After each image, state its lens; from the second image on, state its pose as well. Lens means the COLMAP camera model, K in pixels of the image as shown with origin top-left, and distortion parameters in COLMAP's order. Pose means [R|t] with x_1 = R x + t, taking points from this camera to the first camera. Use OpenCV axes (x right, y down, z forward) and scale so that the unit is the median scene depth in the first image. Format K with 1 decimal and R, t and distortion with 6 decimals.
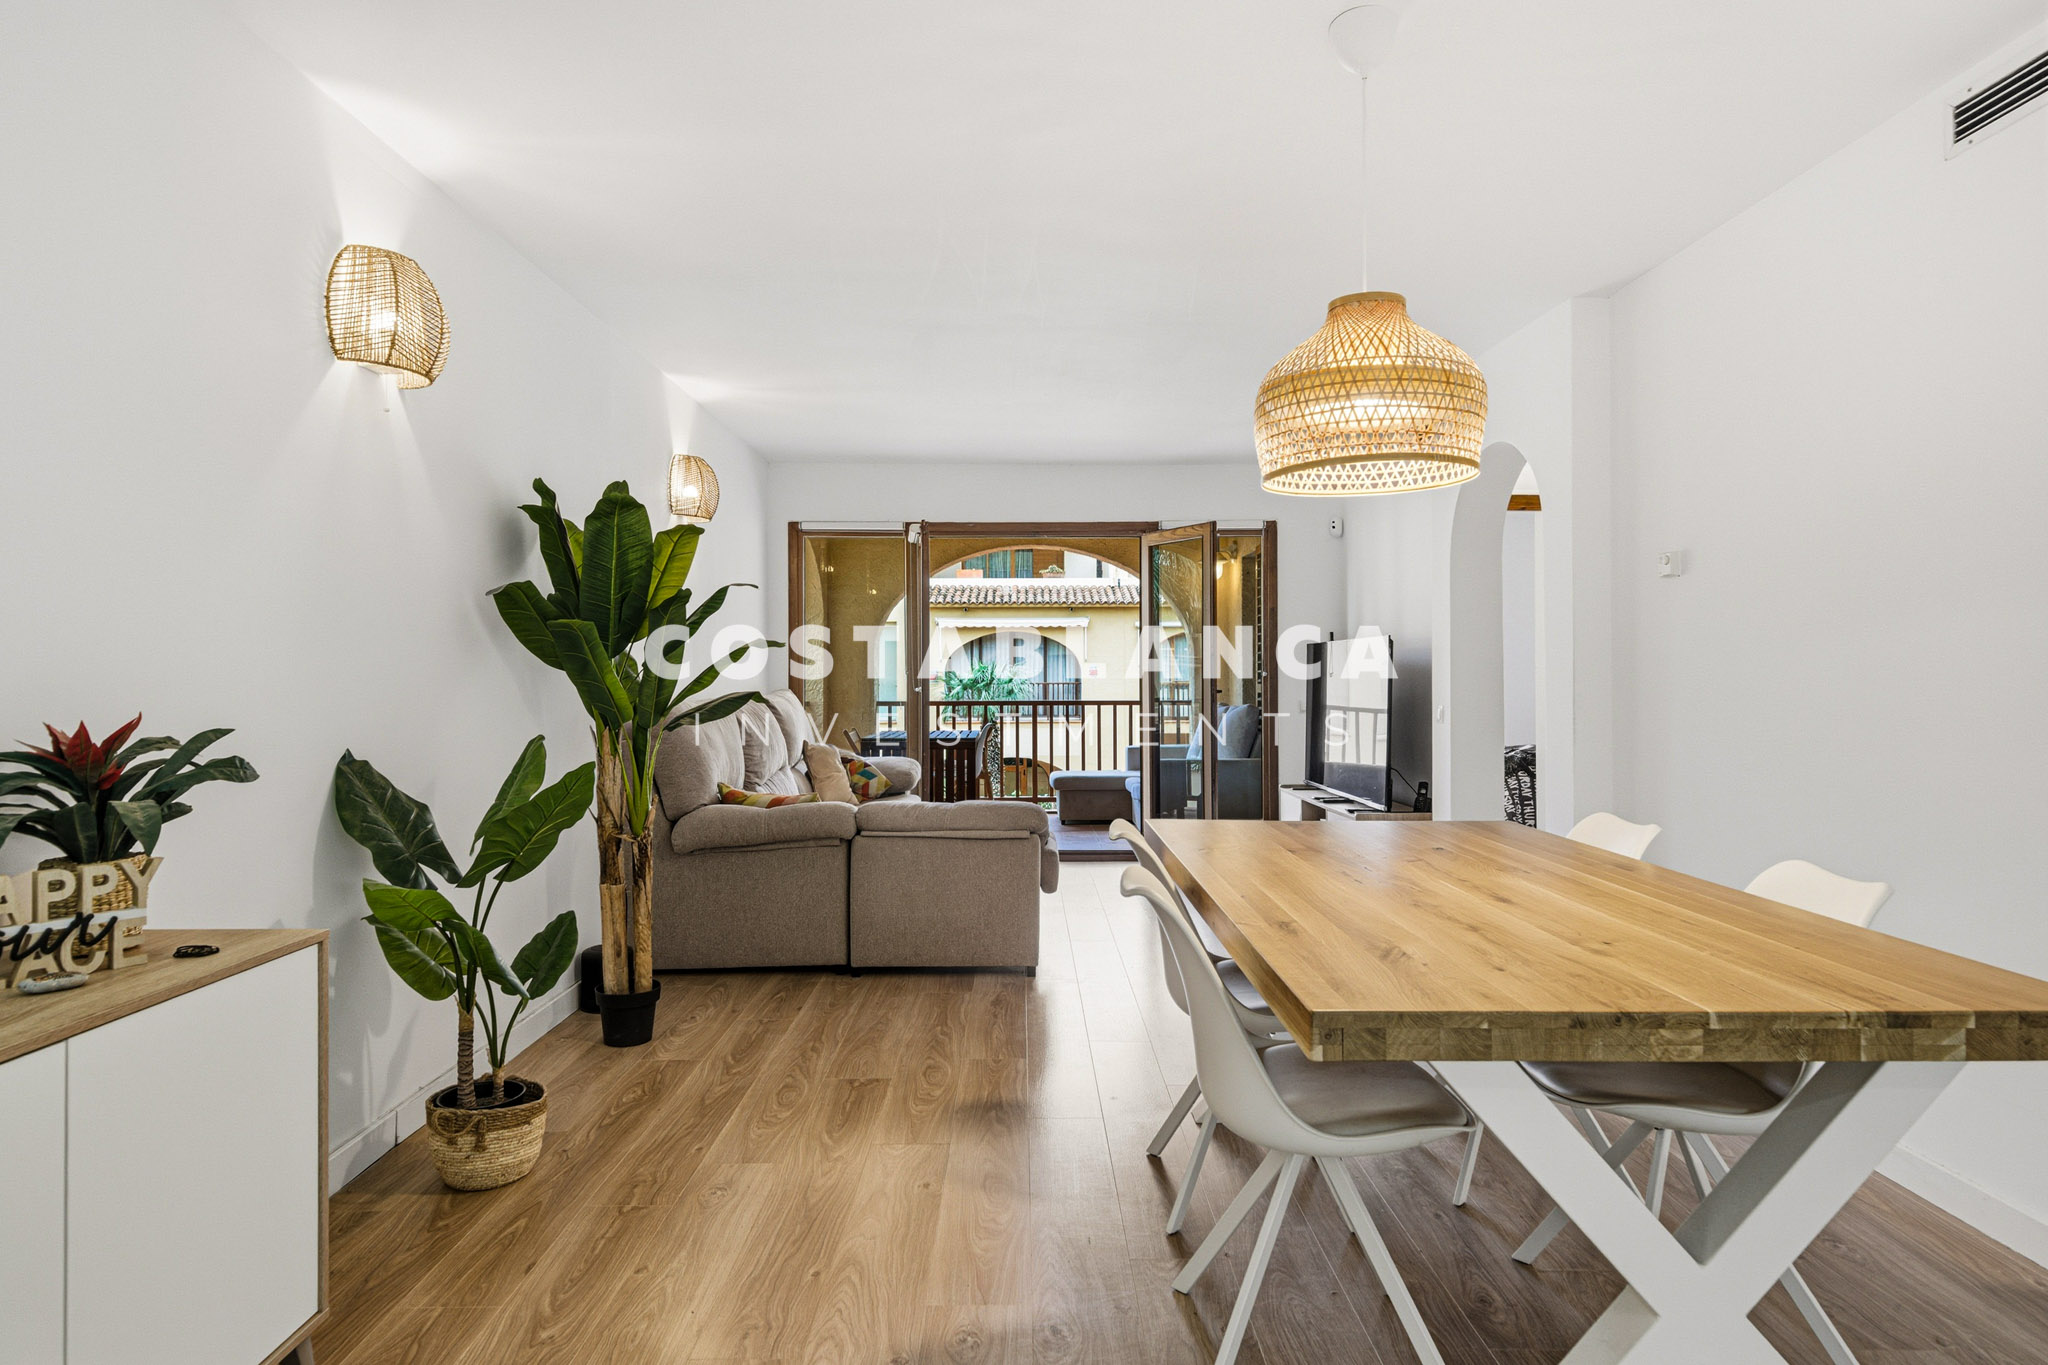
lens RADIAL K [[1176.9, 0, 1020.8], [0, 1176.9, 668.3], [0, 0, 1]] dist [-0.003405, -0.001503]
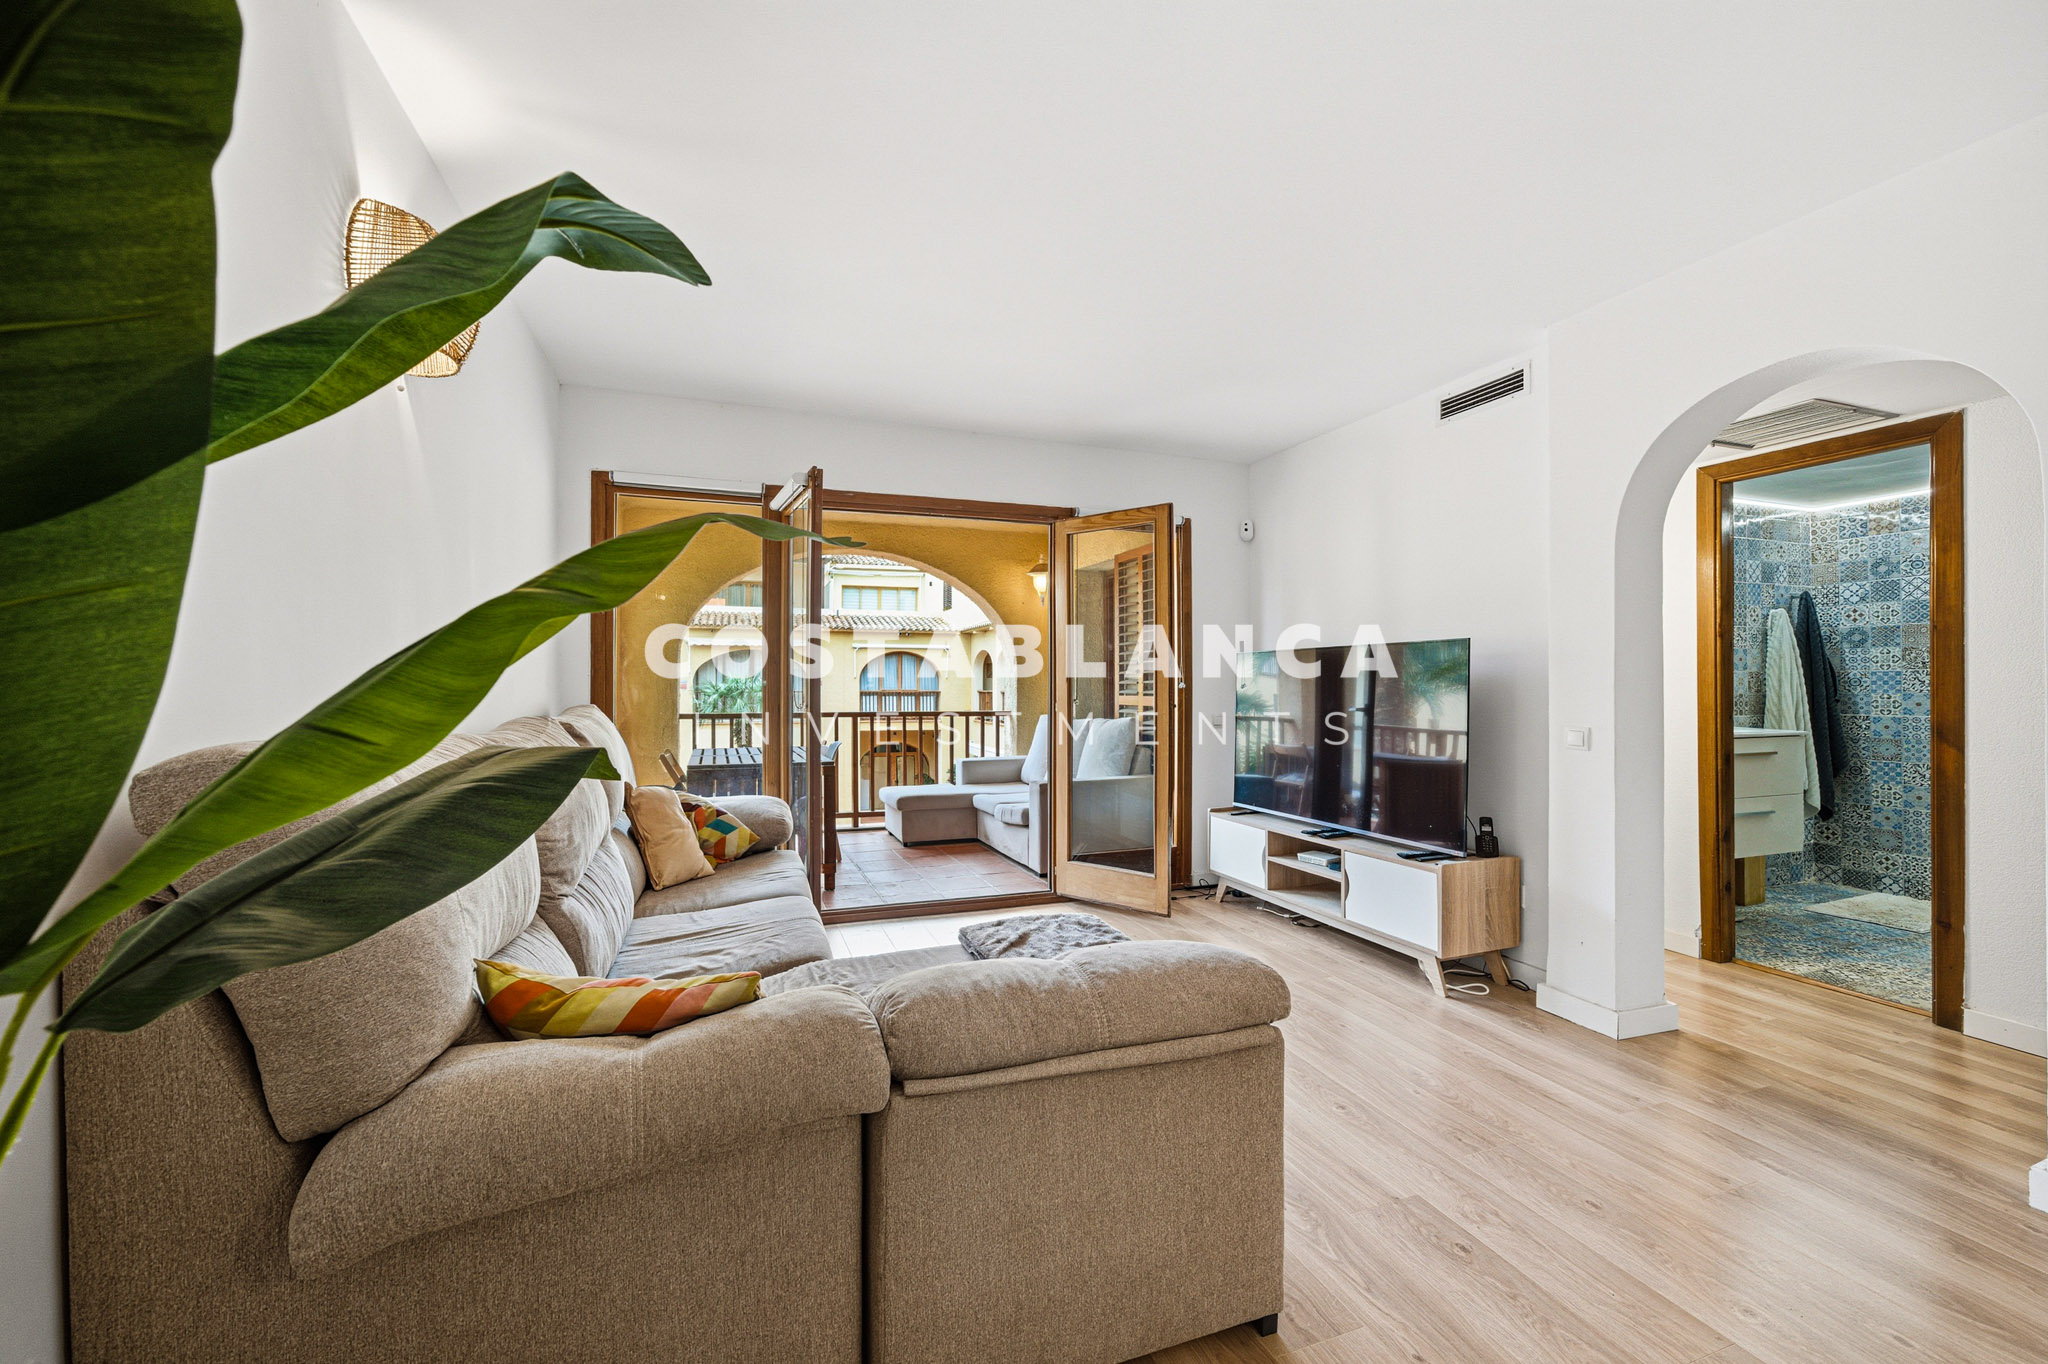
lens RADIAL K [[771.5, 0, 1013.5], [0, 771.5, 688.9], [0, 0, 1]] dist [-0.003056, -0.000201]
pose [[0.935239, 0.002297, 0.354010, -0.198109], [-0.005818, 0.999944, 0.008882, 0.004806], [-0.353969, -0.010366, 0.935200, 0.766907]]
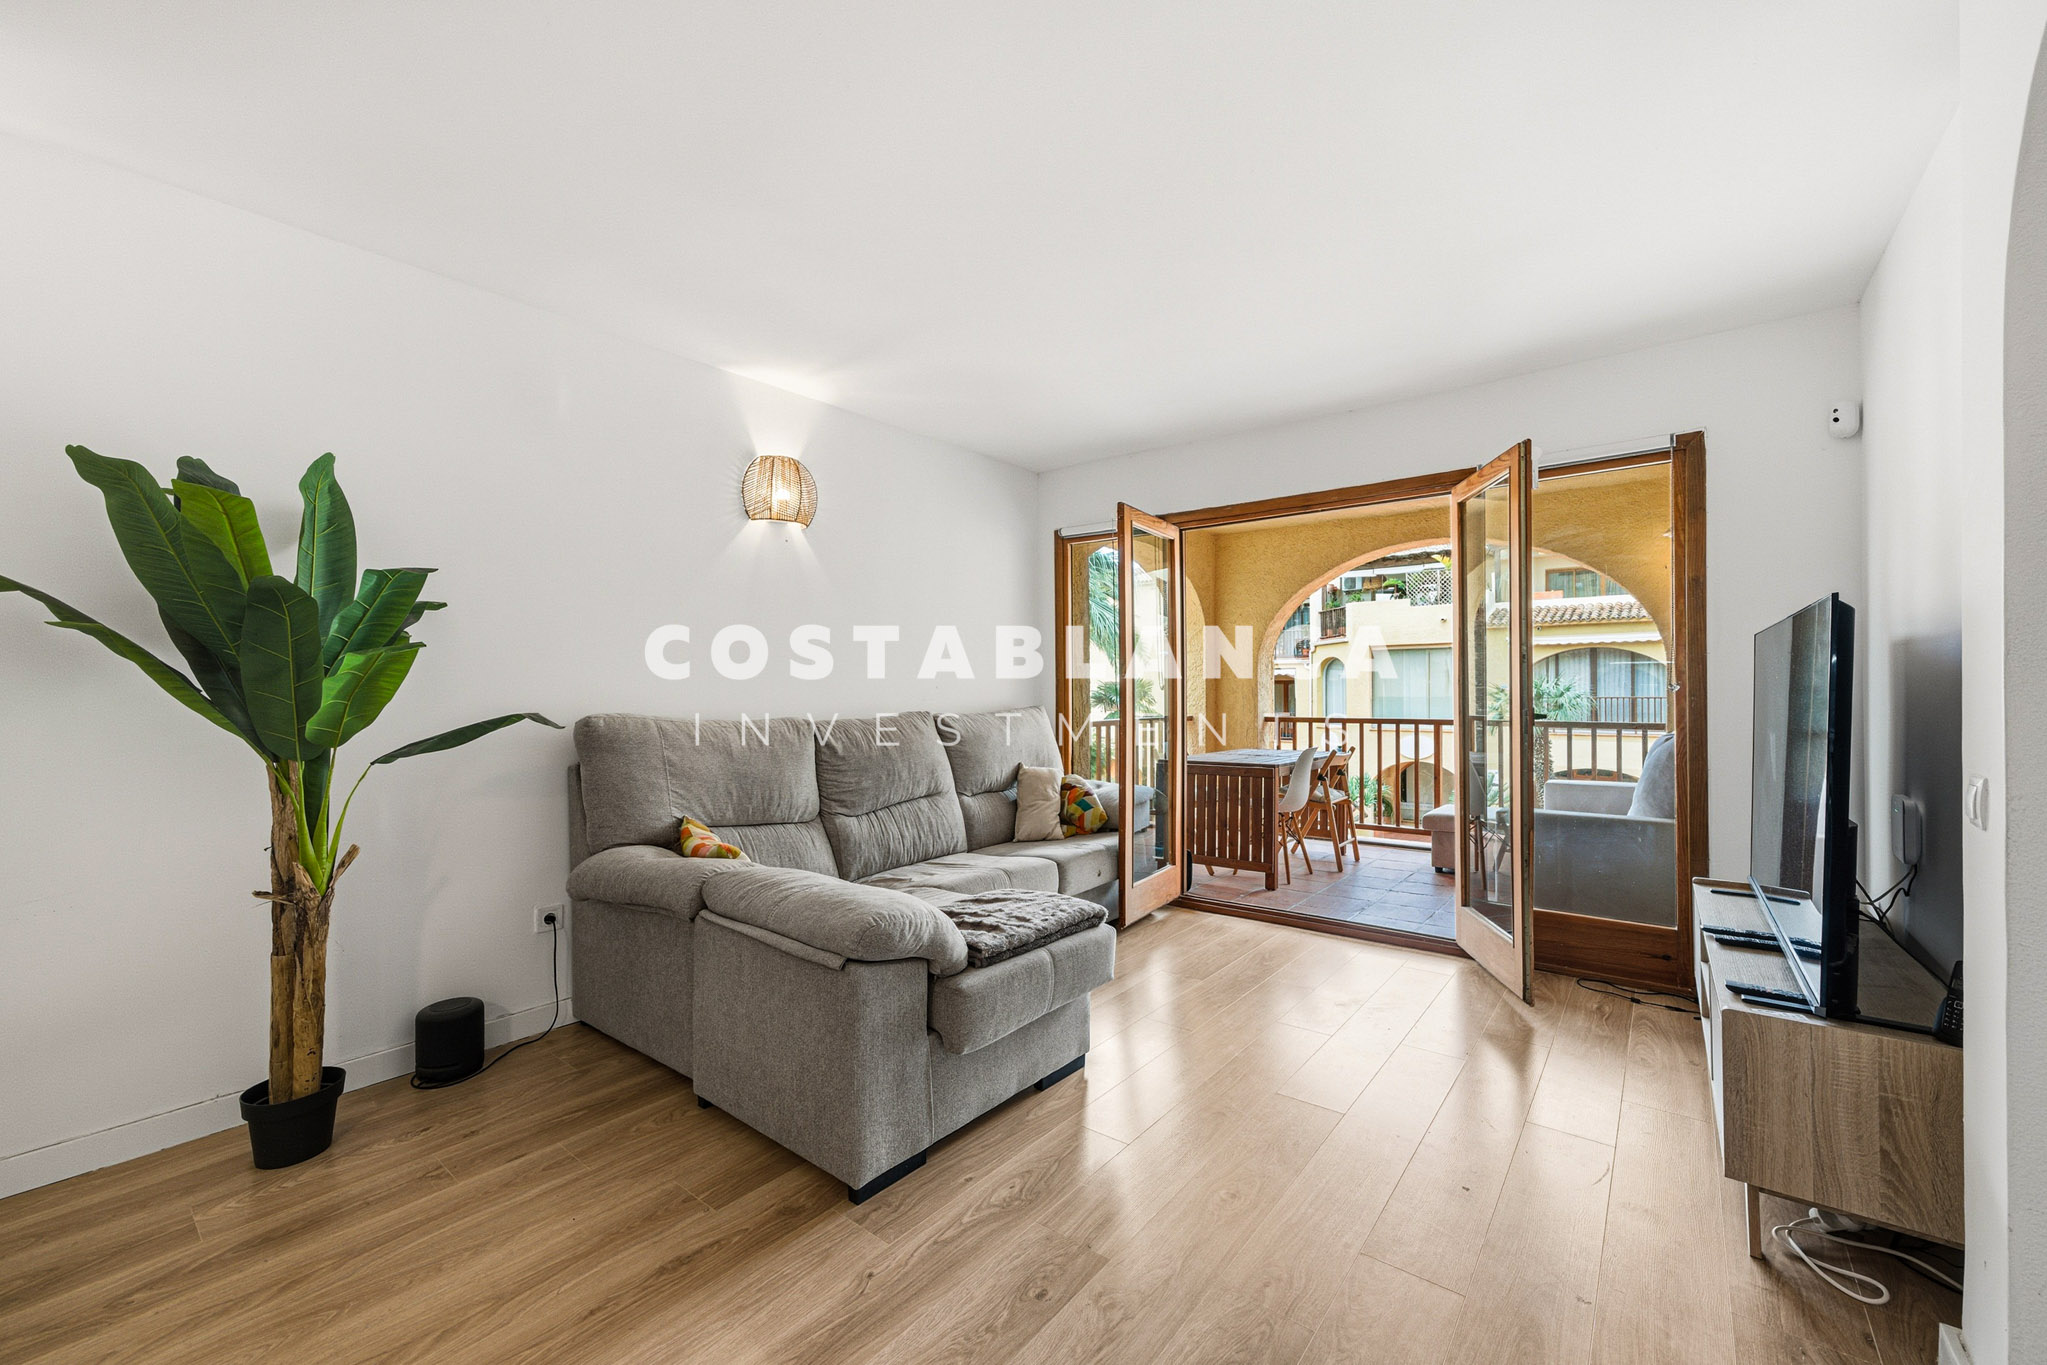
lens RADIAL K [[830.1, 0, 1051.0], [0, 830.1, 689.8], [0, 0, 1]] dist [0.013380, 0.000385]
pose [[0.799917, -0.002592, -0.600105, 0.333354], [0.006192, 0.999973, 0.003935, 0.003591], [0.600079, -0.006863, 0.799911, 0.740858]]
